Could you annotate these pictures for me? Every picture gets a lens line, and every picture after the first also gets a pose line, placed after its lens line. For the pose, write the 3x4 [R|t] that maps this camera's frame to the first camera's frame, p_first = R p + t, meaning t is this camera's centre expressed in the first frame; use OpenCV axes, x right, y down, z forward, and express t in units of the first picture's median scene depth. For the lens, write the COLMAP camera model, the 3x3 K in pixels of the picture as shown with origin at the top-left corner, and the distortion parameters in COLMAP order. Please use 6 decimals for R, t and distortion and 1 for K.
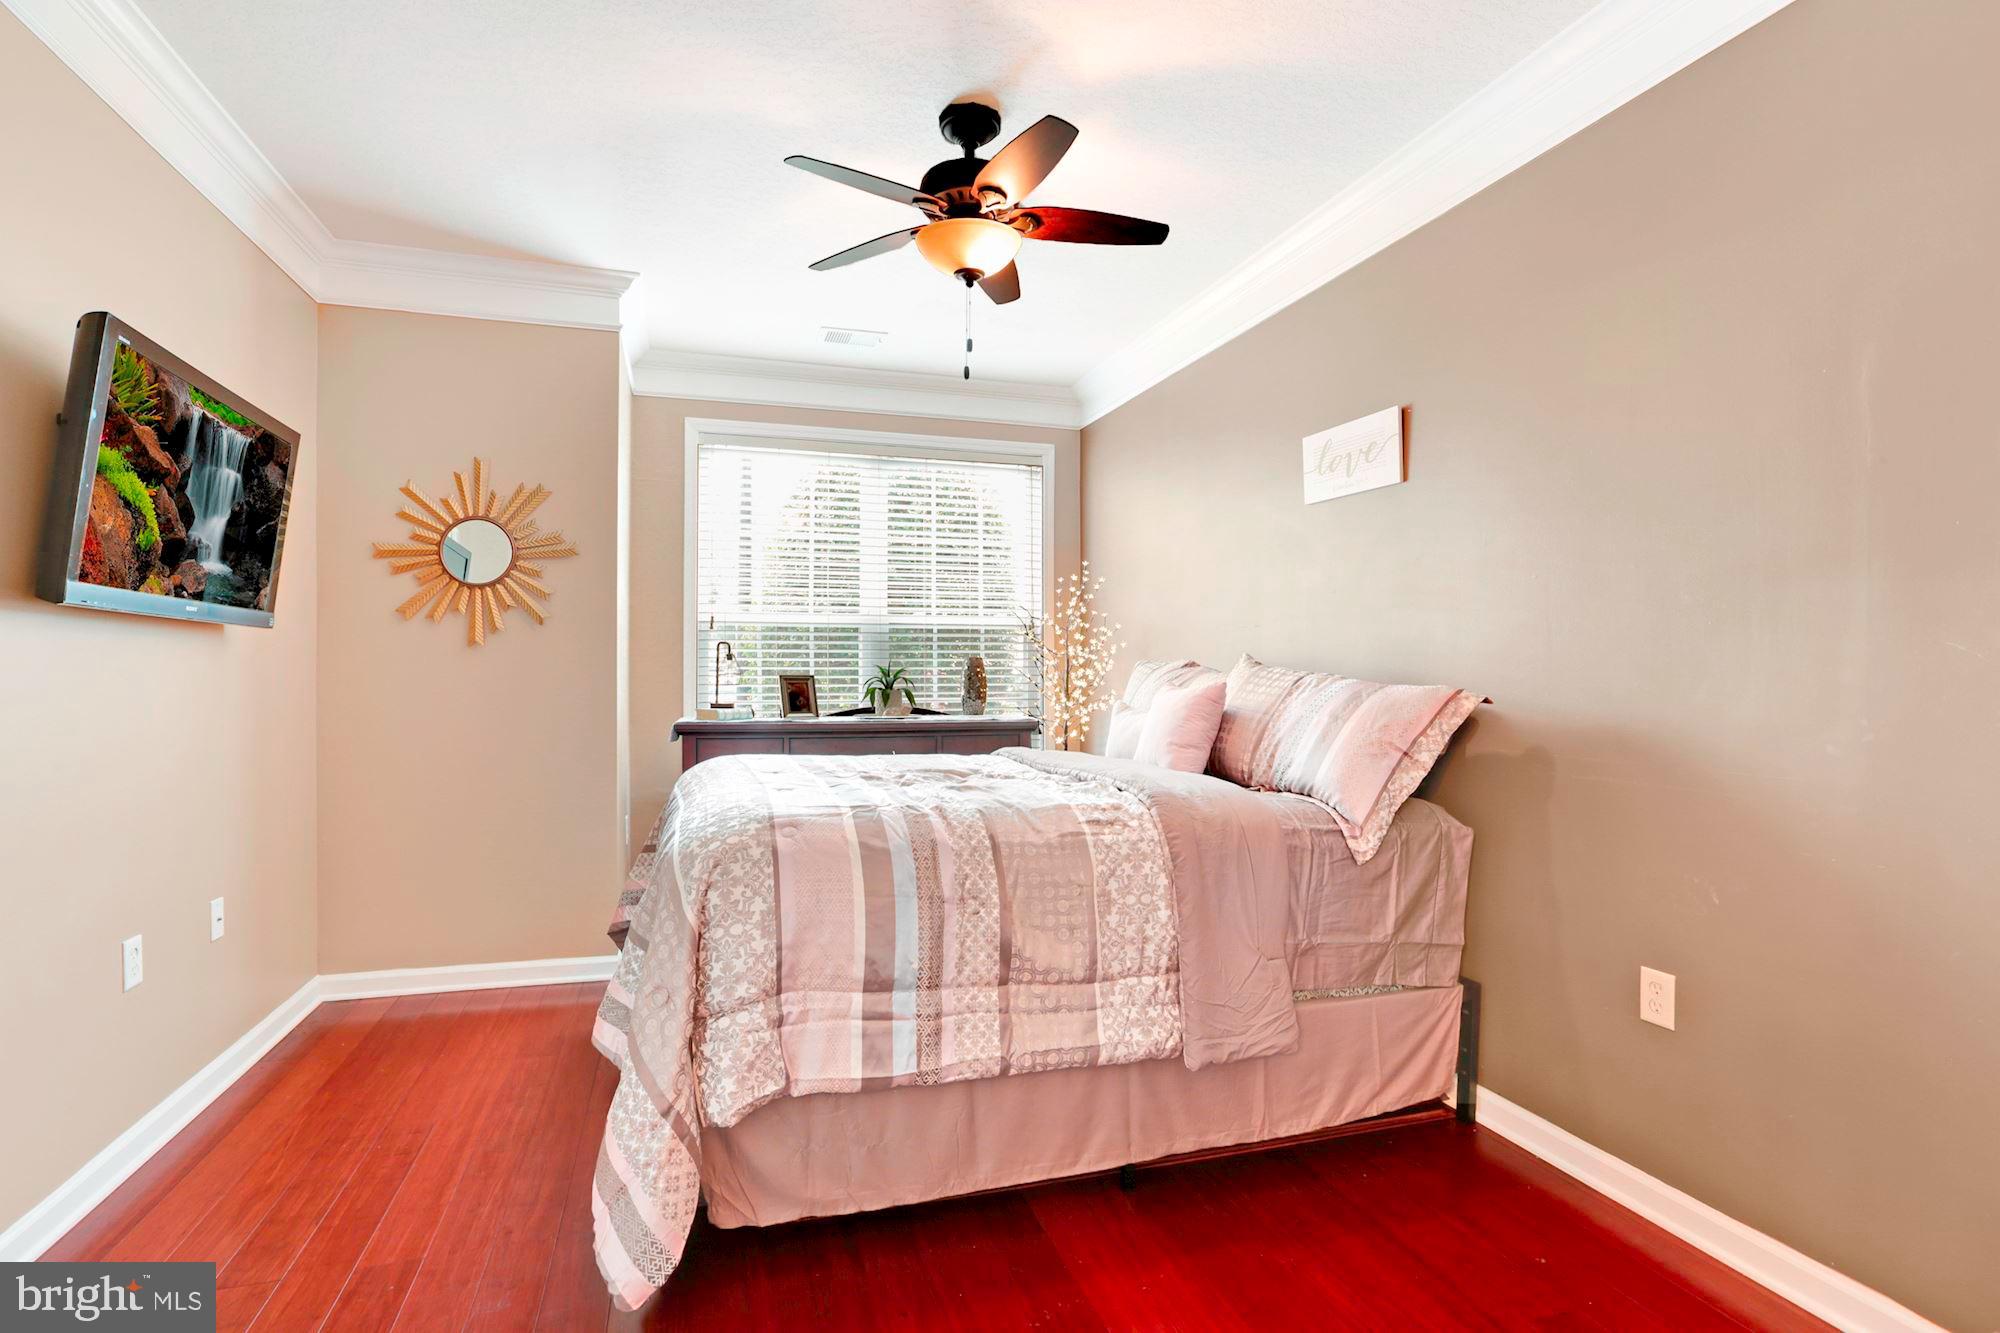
lens RADIAL K [[927.8, 0, 1011.8], [0, 927.8, 669.0], [0, 0, 1]] dist [-0.041554, 0.000704]
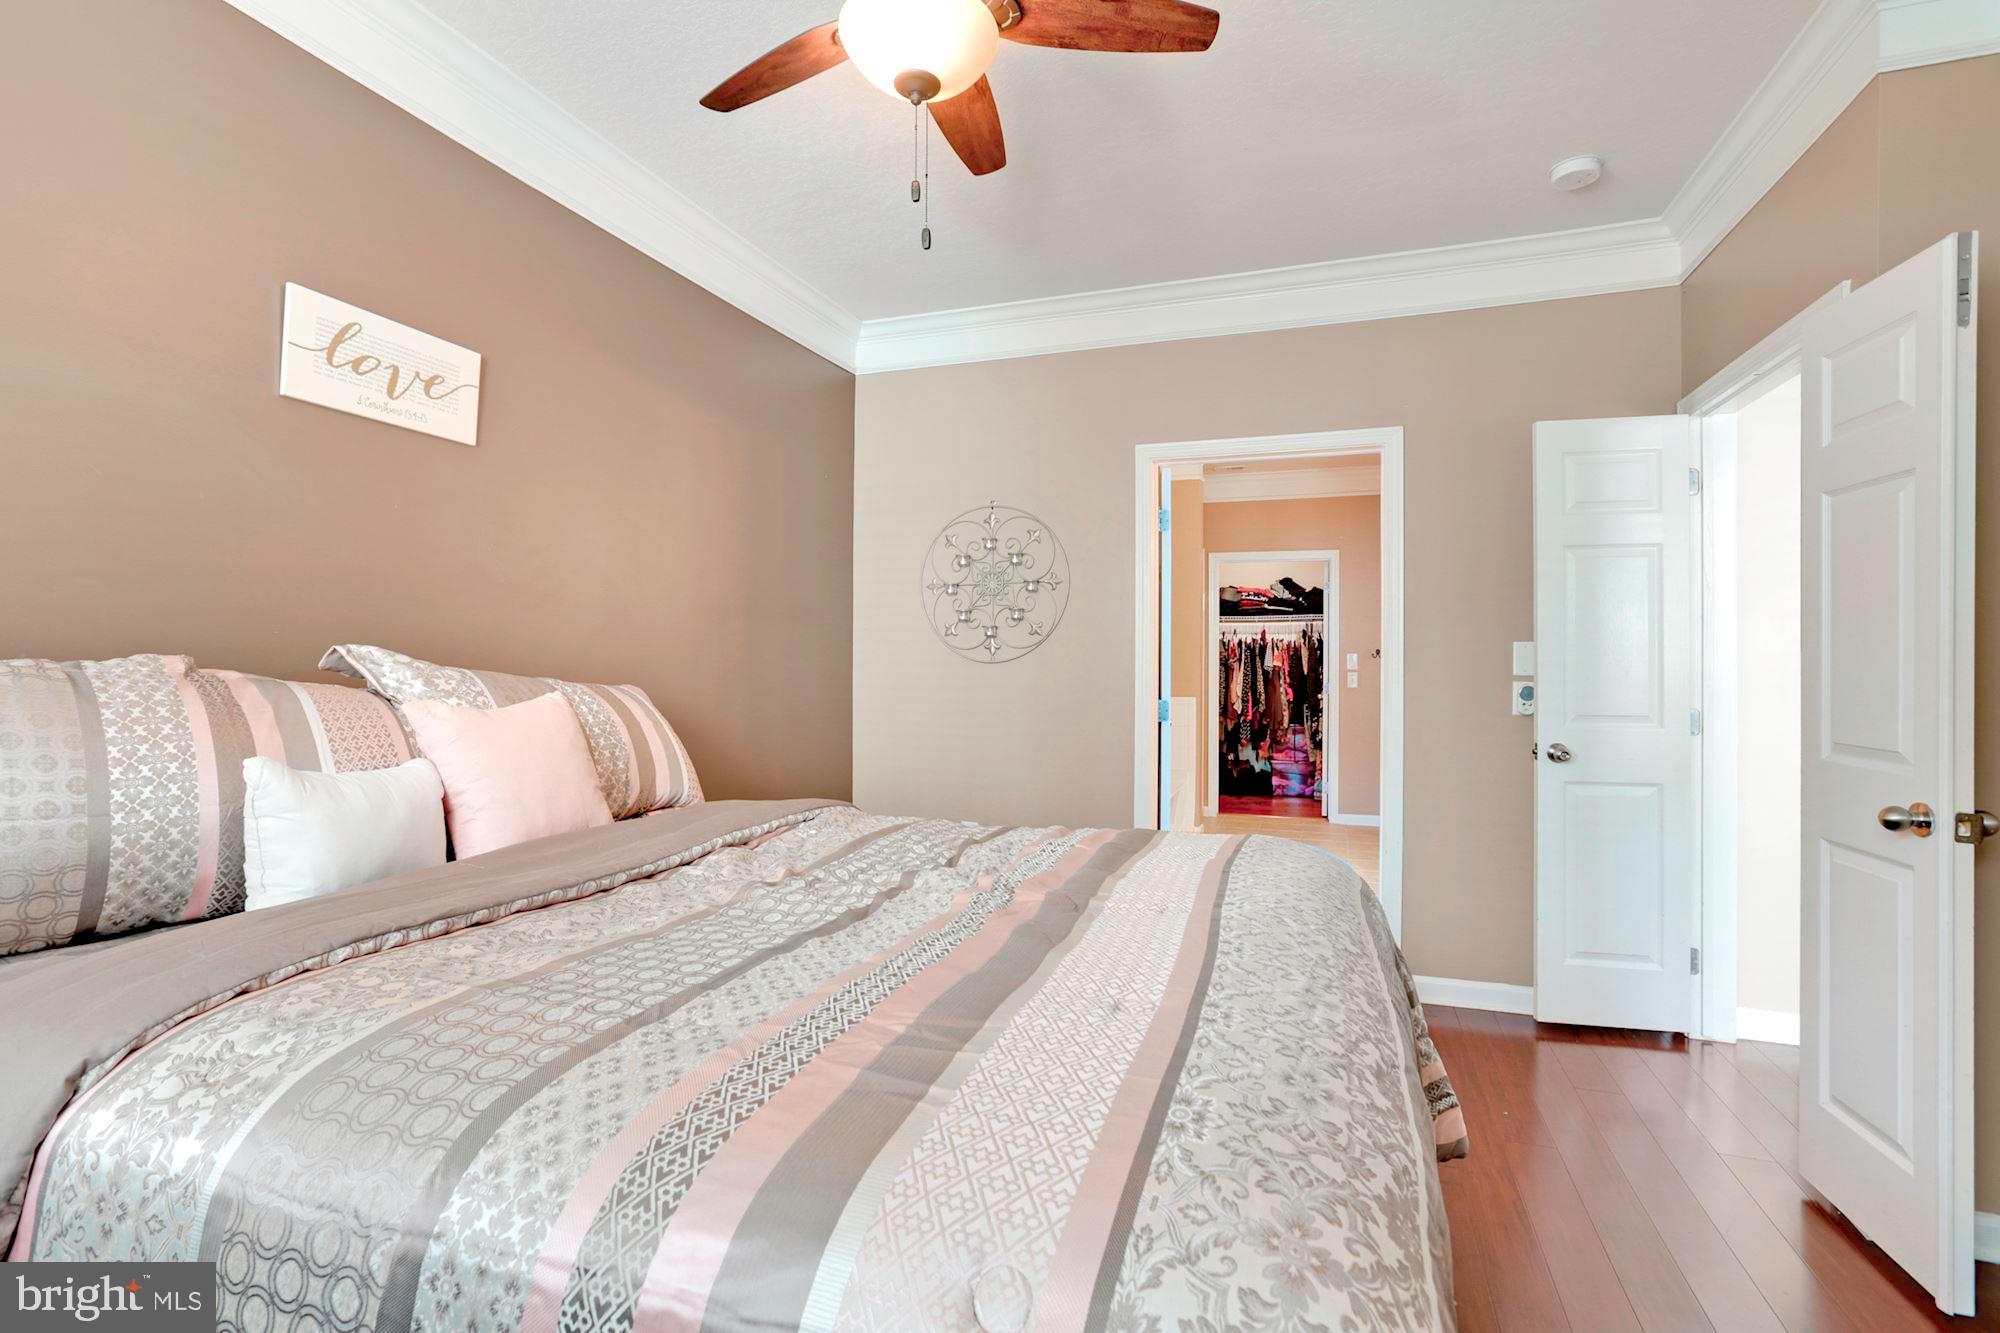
lens RADIAL K [[906.0, 0, 985.4], [0, 906.0, 664.8], [0, 0, 1]] dist [-0.080373, 0.040855]
pose [[-0.764546, -0.008814, 0.644509, -0.596080], [-0.003236, 0.999946, 0.009836, -0.018488], [-0.644561, 0.005434, -0.764534, 1.746607]]
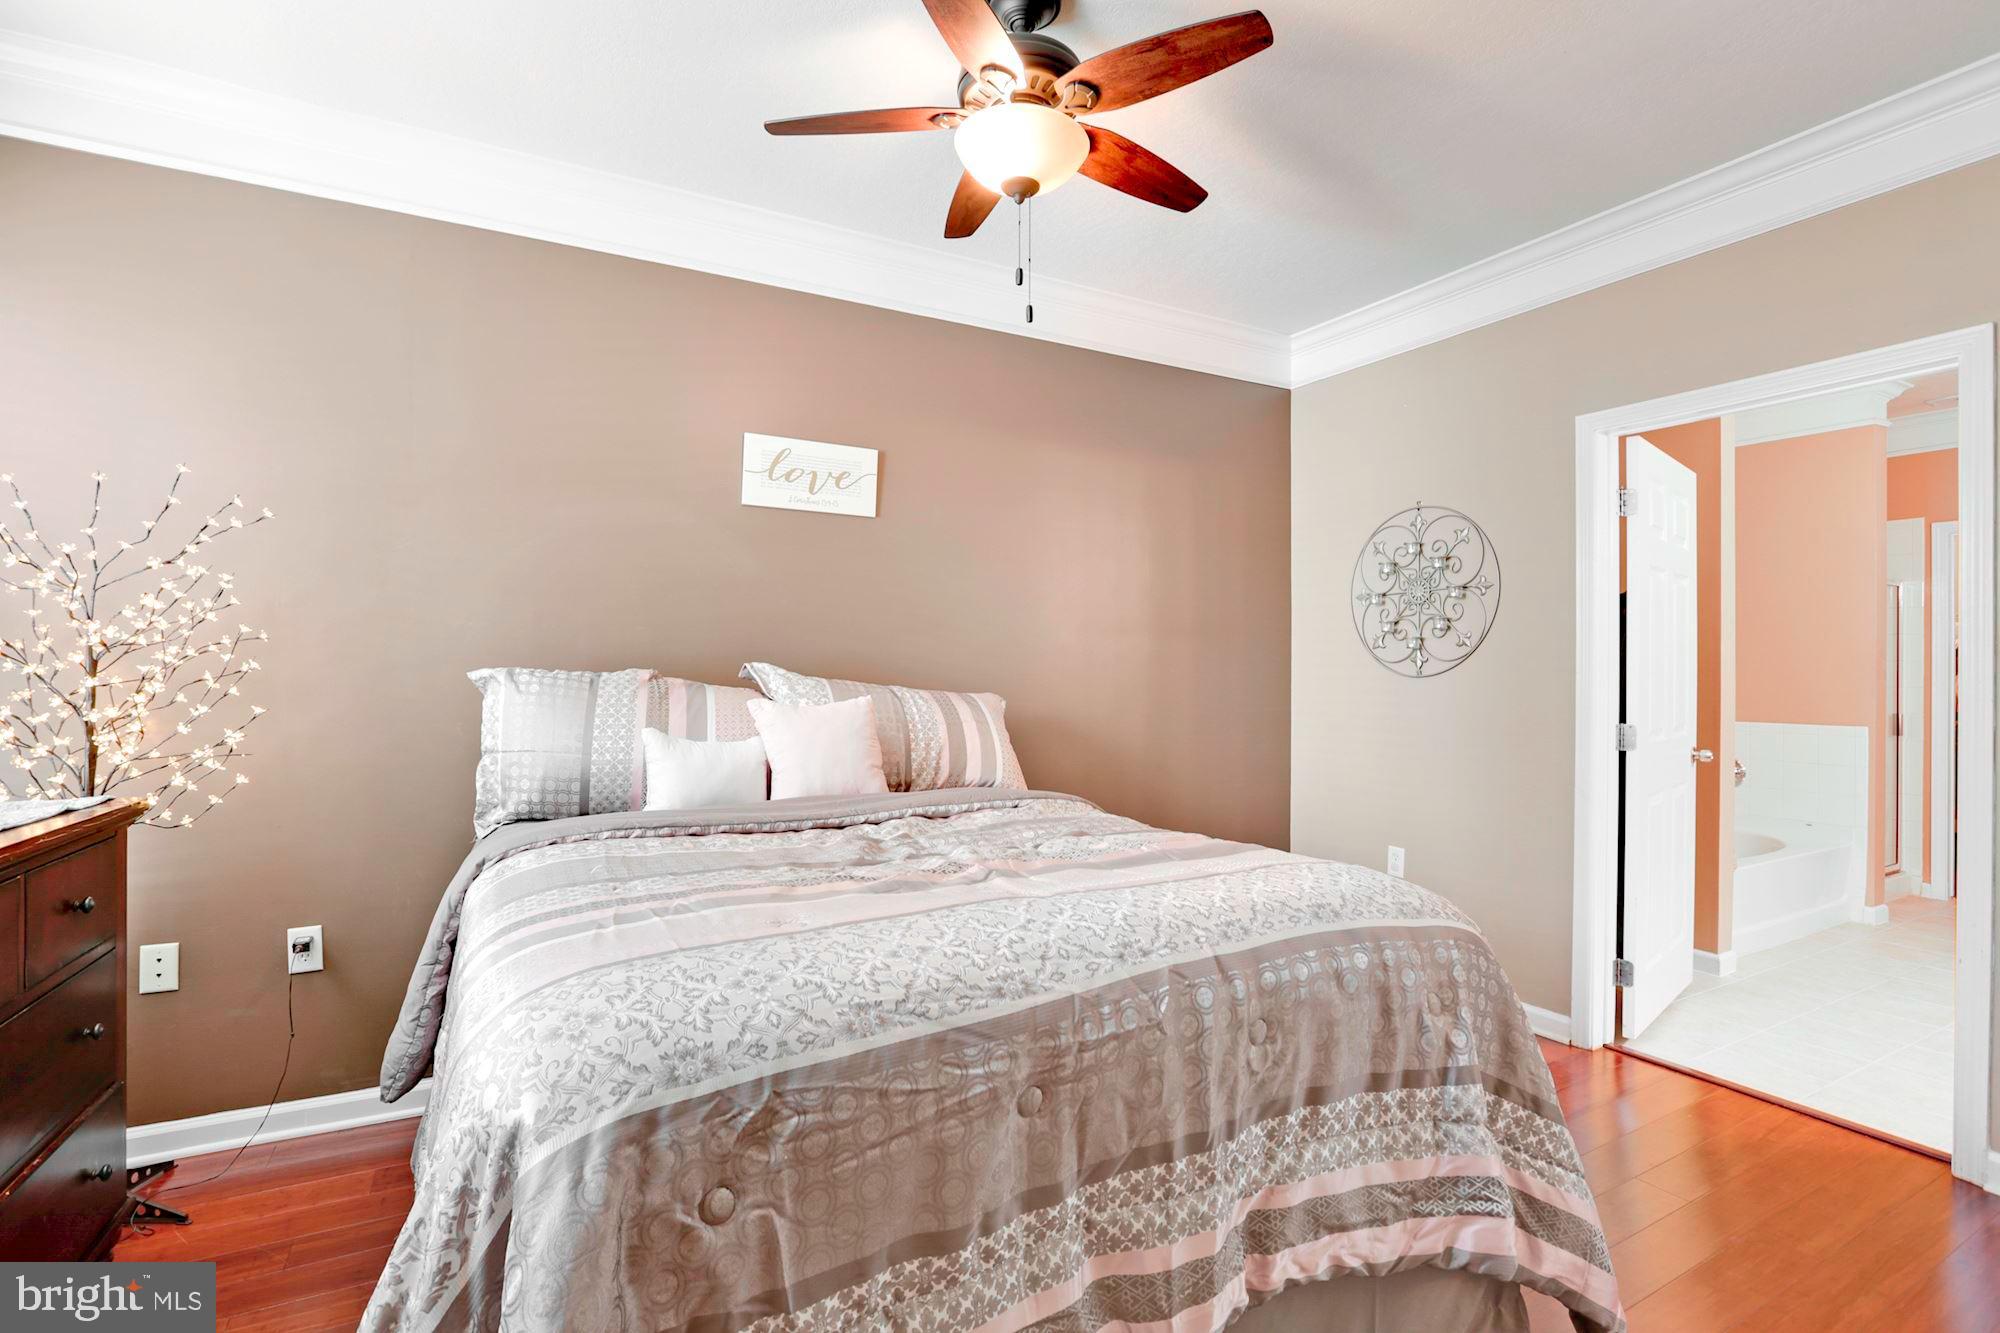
lens RADIAL K [[906.0, 0, 985.4], [0, 906.0, 664.8], [0, 0, 1]] dist [-0.080373, 0.040855]
pose [[-0.151450, 0.004042, 0.988457, -0.946200], [-0.002061, 0.999988, -0.004405, -0.018872], [-0.988463, -0.002704, -0.151440, 1.373081]]
